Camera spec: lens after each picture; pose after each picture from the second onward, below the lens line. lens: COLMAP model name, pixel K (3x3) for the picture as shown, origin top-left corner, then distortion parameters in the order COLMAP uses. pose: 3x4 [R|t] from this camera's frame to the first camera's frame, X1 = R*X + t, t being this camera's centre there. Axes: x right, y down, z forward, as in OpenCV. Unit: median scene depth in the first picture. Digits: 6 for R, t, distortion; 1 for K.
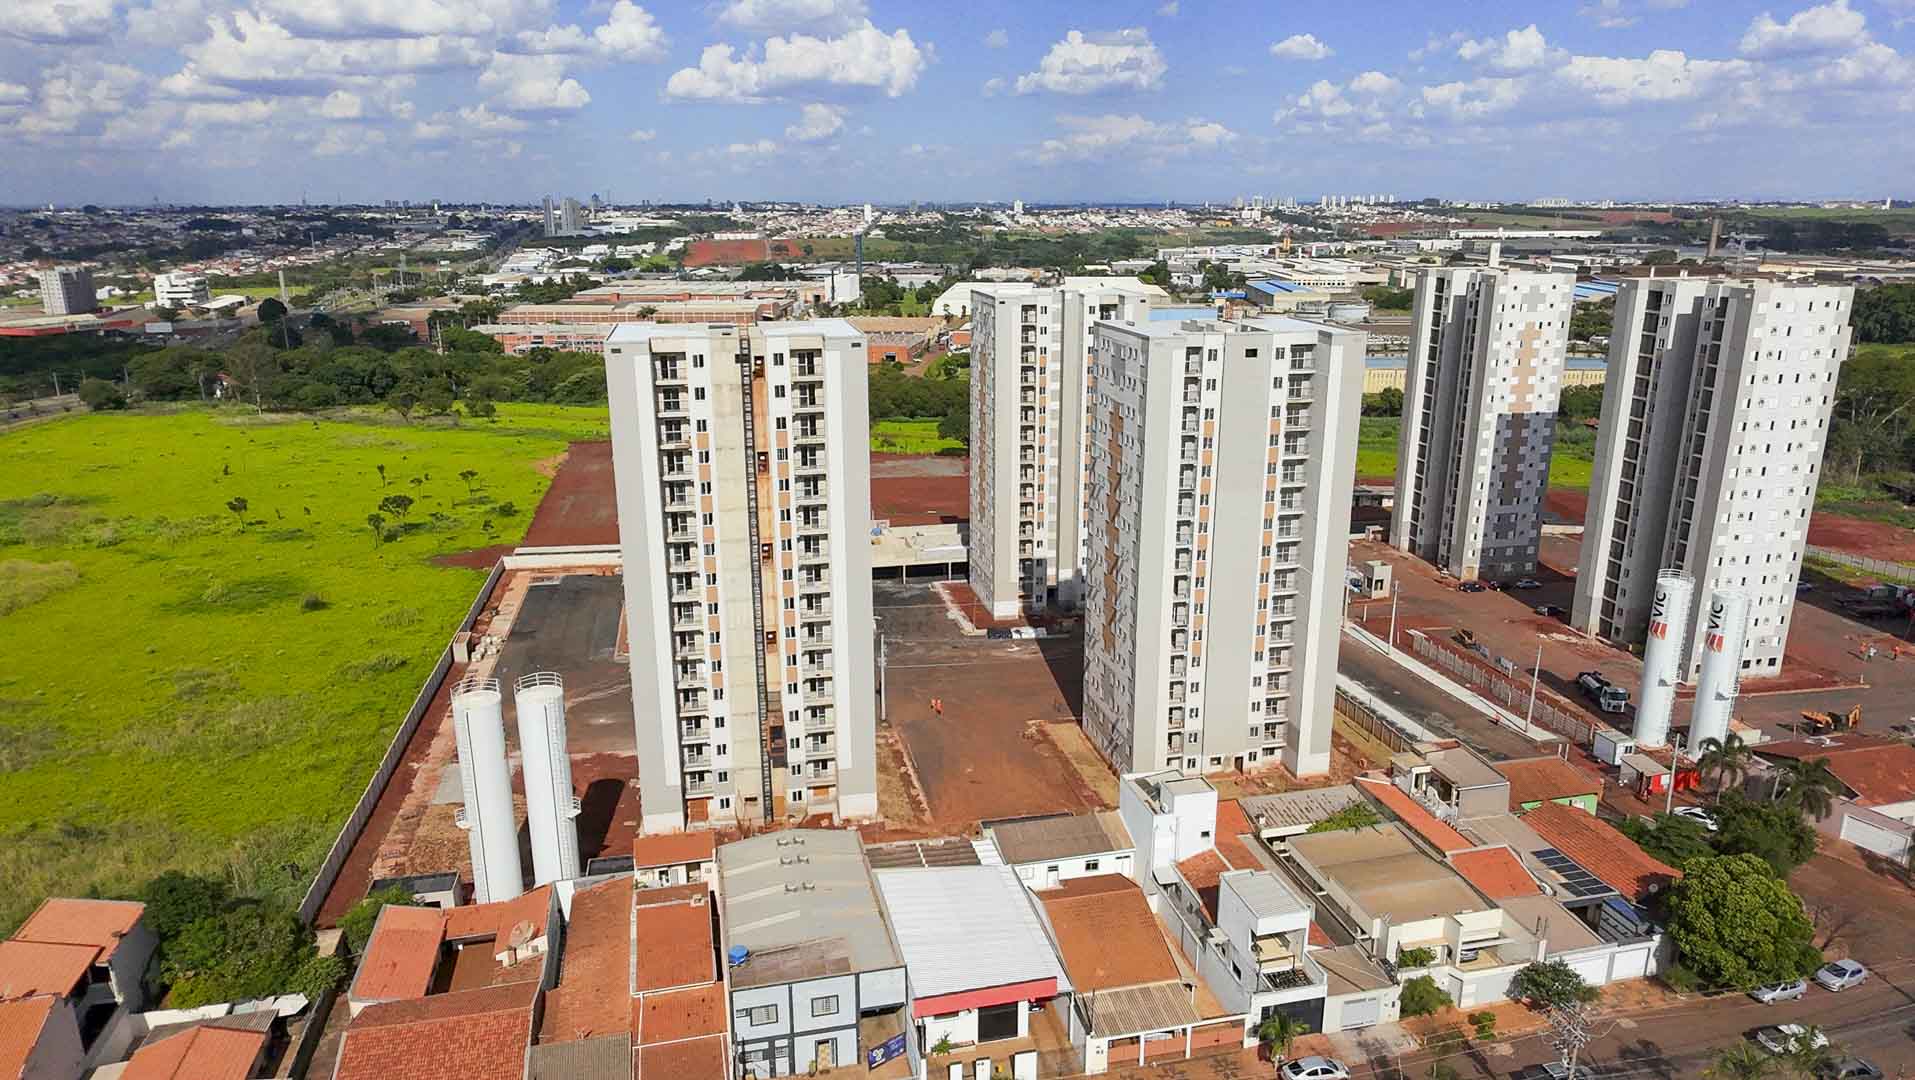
lens RADIAL K [[1219.8, 0, 964.8], [0, 1219.8, 549.1], [0, 0, 1]] dist [0.005622, -0.001806]
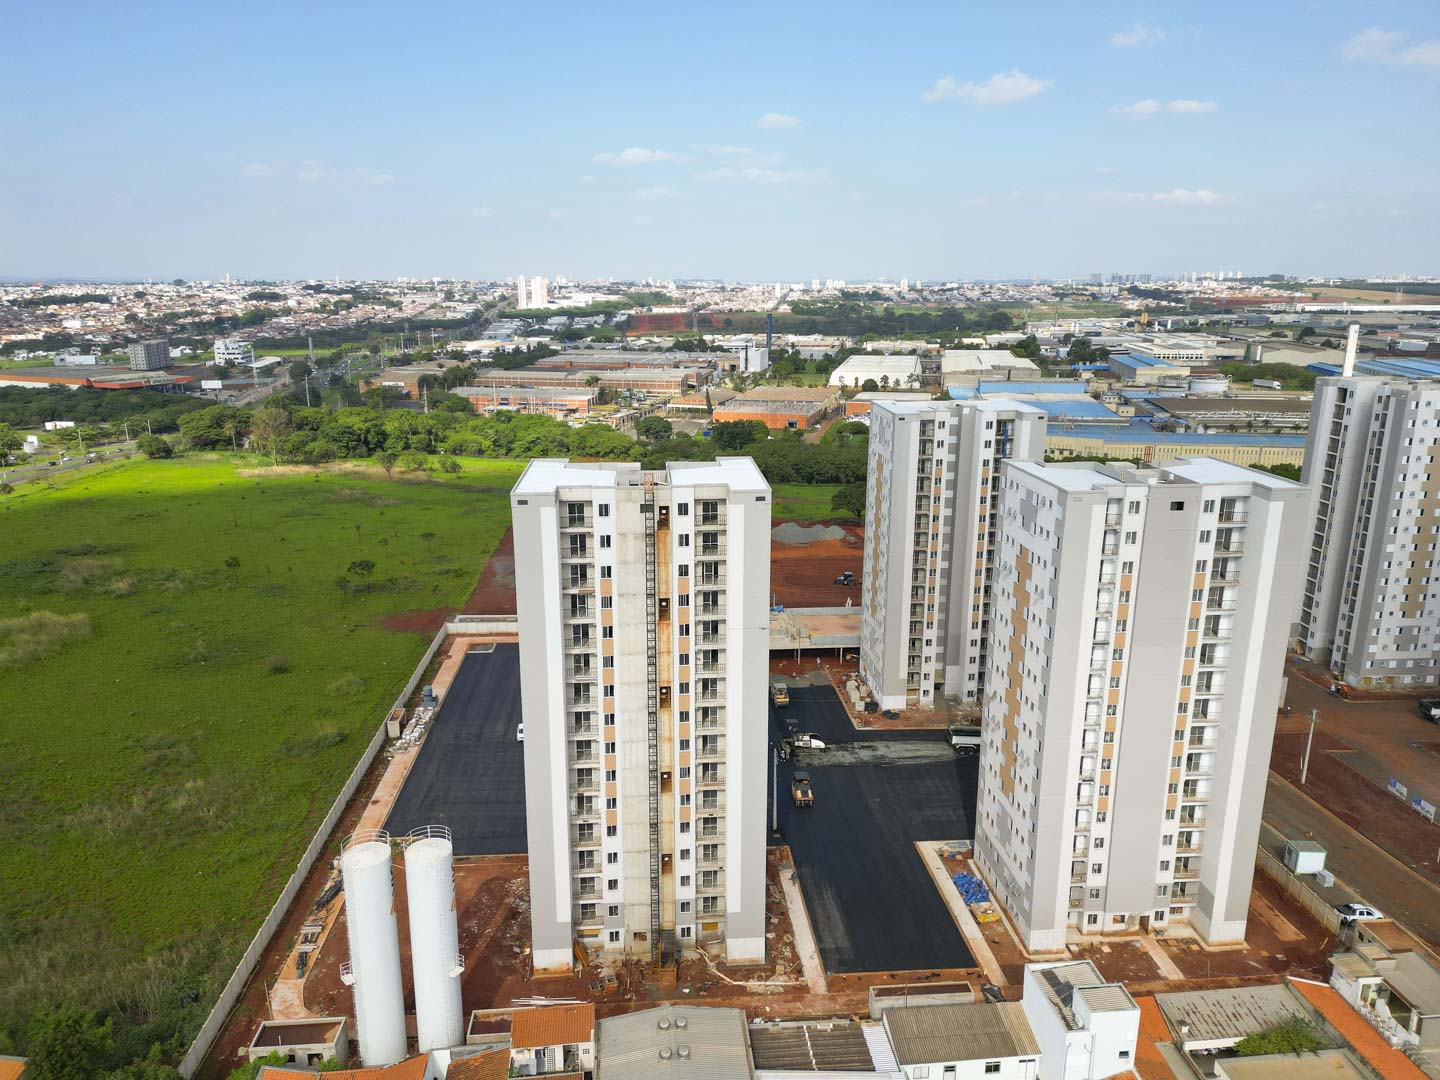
lens RADIAL K [[1003.0, 0, 721.7], [0, 1003.0, 543.8], [0, 0, 1]] dist [0.082491, -0.083464]
pose [[0.991508, 0.034076, -0.125498, -0.004167], [-0.036619, 0.999167, -0.018010, -0.028321], [0.124780, 0.022453, 0.991930, 0.047053]]
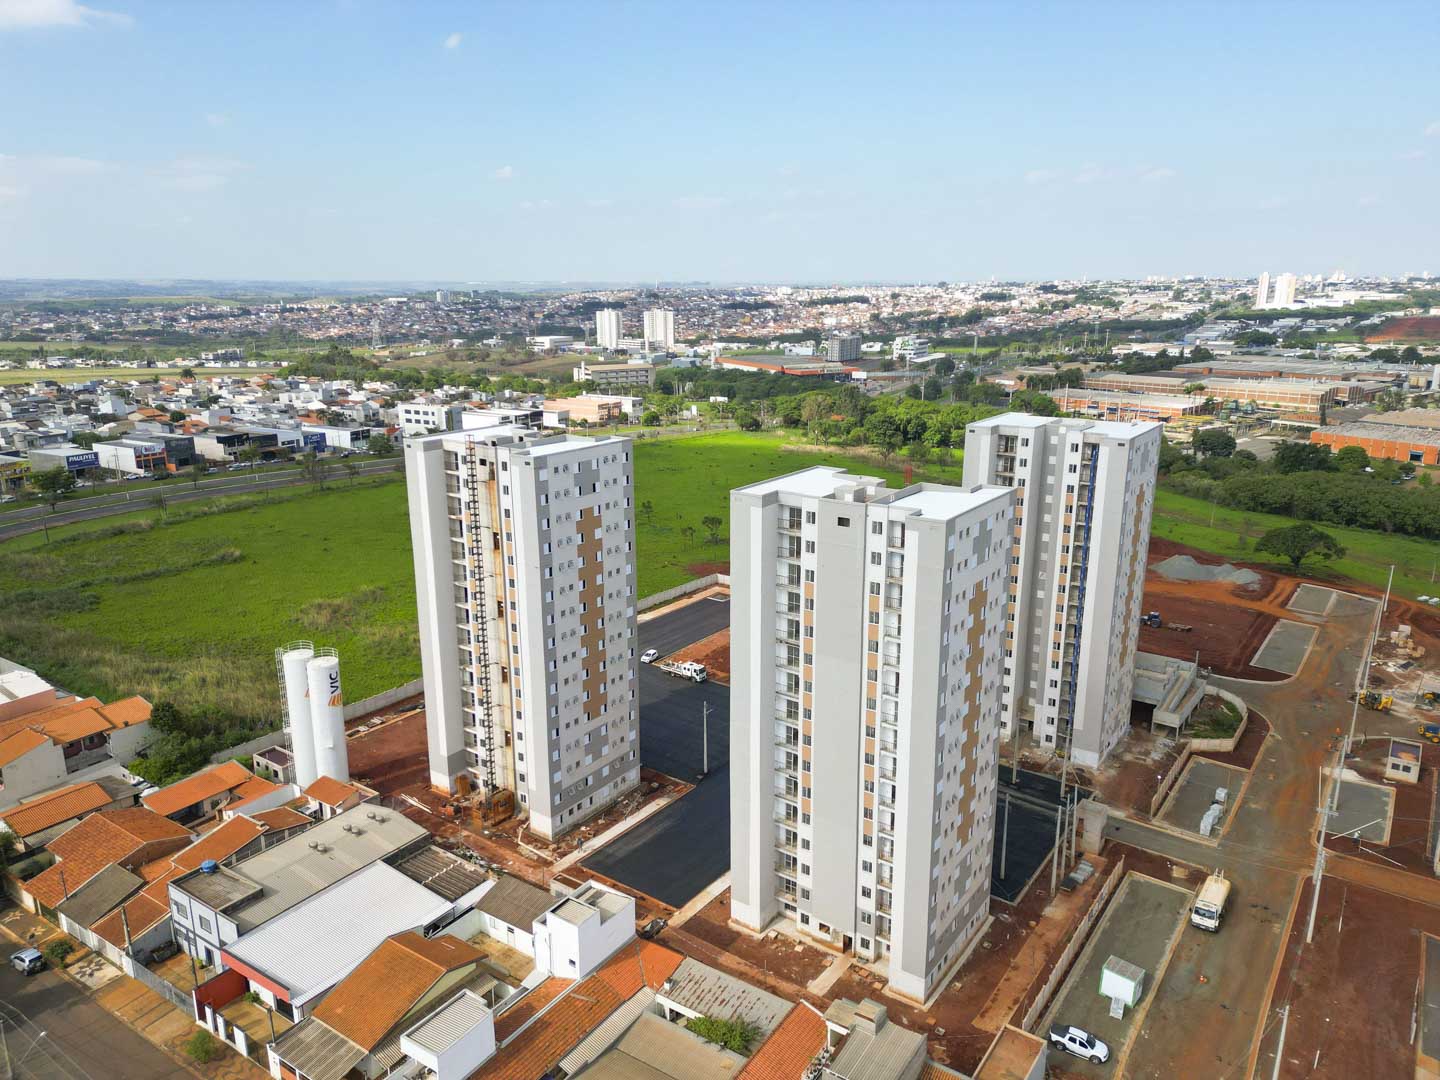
lens RADIAL K [[1000.5, 0, 723.9], [0, 1000.5, 547.3], [0, 0, 1]] dist [0.085680, -0.081646]
pose [[0.676040, 0.188053, -0.712465, 0.198593], [-0.199301, 0.977513, 0.068900, -0.048040], [0.709400, 0.095416, 0.698317, 0.105370]]
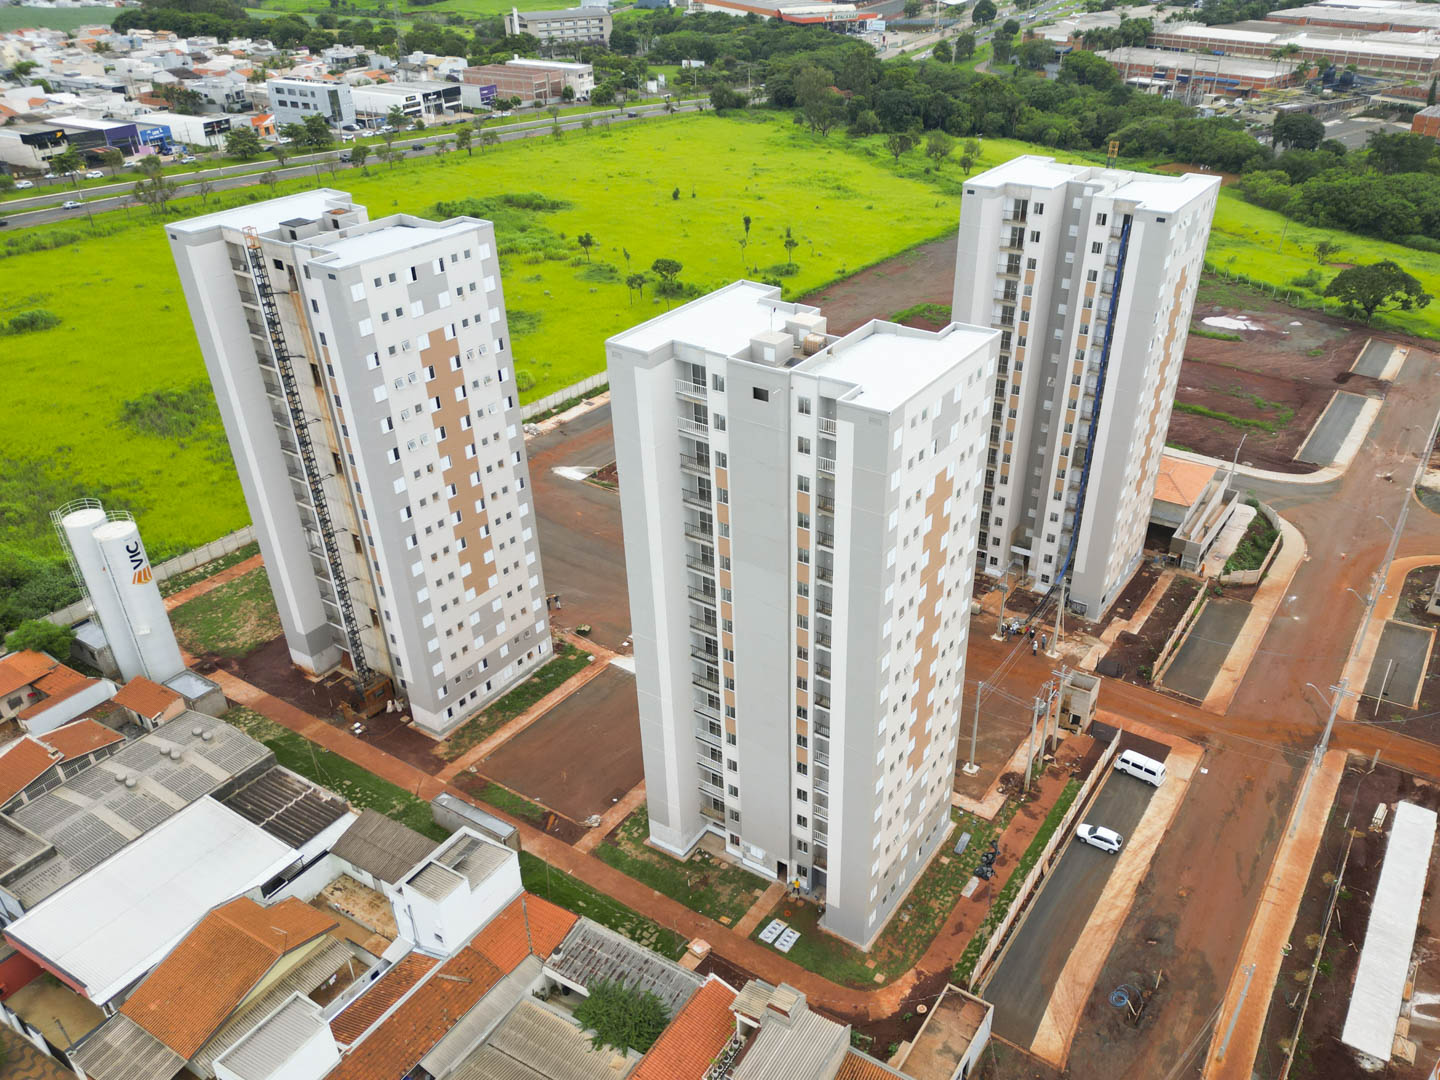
lens RADIAL K [[1124.2, 0, 783.0], [0, 1124.2, 602.1], [0, 0, 1]] dist [0.082266, -0.084609]
pose [[0.713671, 0.378987, -0.589104, 0.180097], [-0.194021, 0.915043, 0.353626, -0.076212], [0.673075, -0.138074, 0.726571, 0.142992]]
